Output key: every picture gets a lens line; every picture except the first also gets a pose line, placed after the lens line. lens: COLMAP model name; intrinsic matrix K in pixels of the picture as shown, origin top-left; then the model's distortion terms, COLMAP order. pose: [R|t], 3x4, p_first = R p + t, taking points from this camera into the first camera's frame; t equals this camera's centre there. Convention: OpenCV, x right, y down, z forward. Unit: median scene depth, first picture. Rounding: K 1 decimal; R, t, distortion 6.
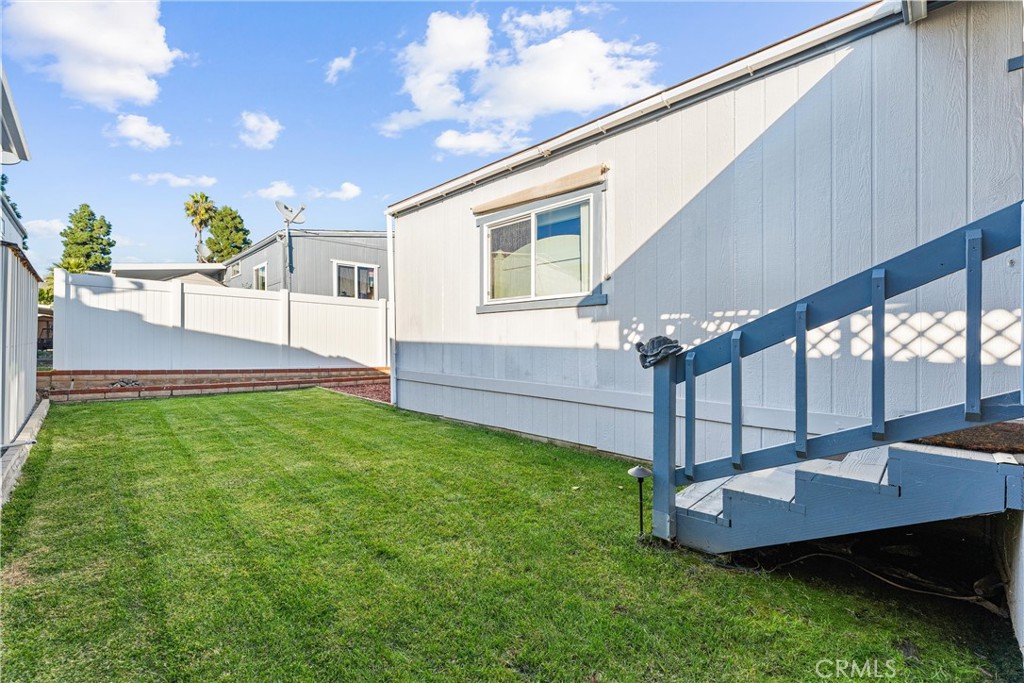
lens RADIAL K [[427.3, 0, 512.0], [0, 427.3, 341.5], [0, 0, 1]] dist [-0.001384, -0.000152]
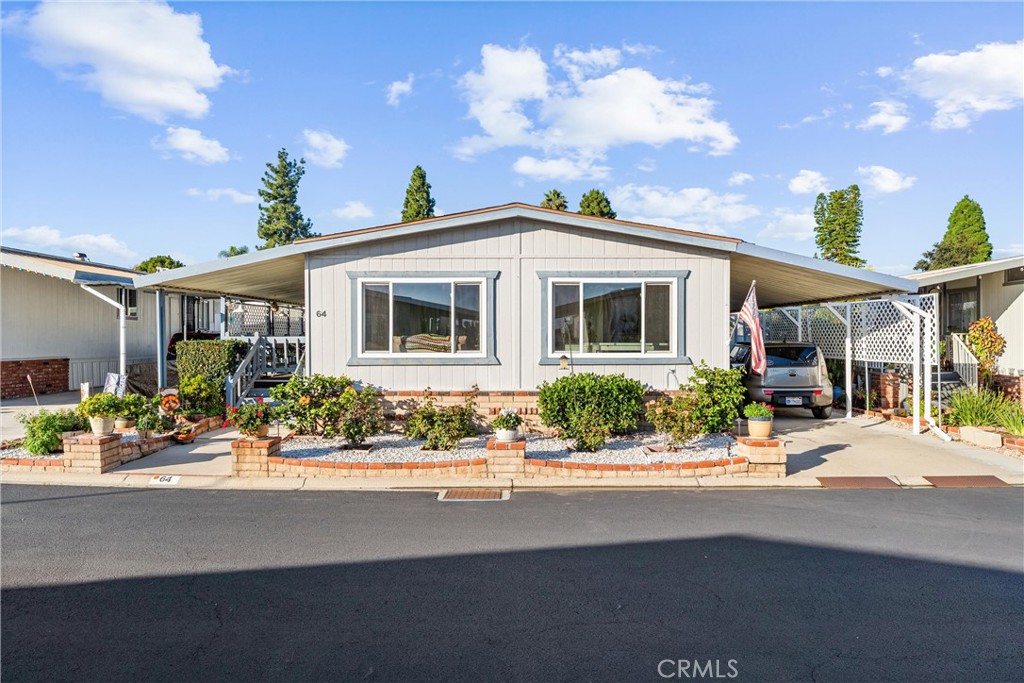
lens RADIAL K [[677.7, 0, 512.0], [0, 677.7, 341.5], [0, 0, 1]] dist [0.001853, 0.000200]
pose [[0.694425, 0.007435, -0.719527, 0.342473], [-0.005243, 0.999972, 0.005273, -0.006194], [0.719546, 0.000111, 0.694445, -0.160743]]
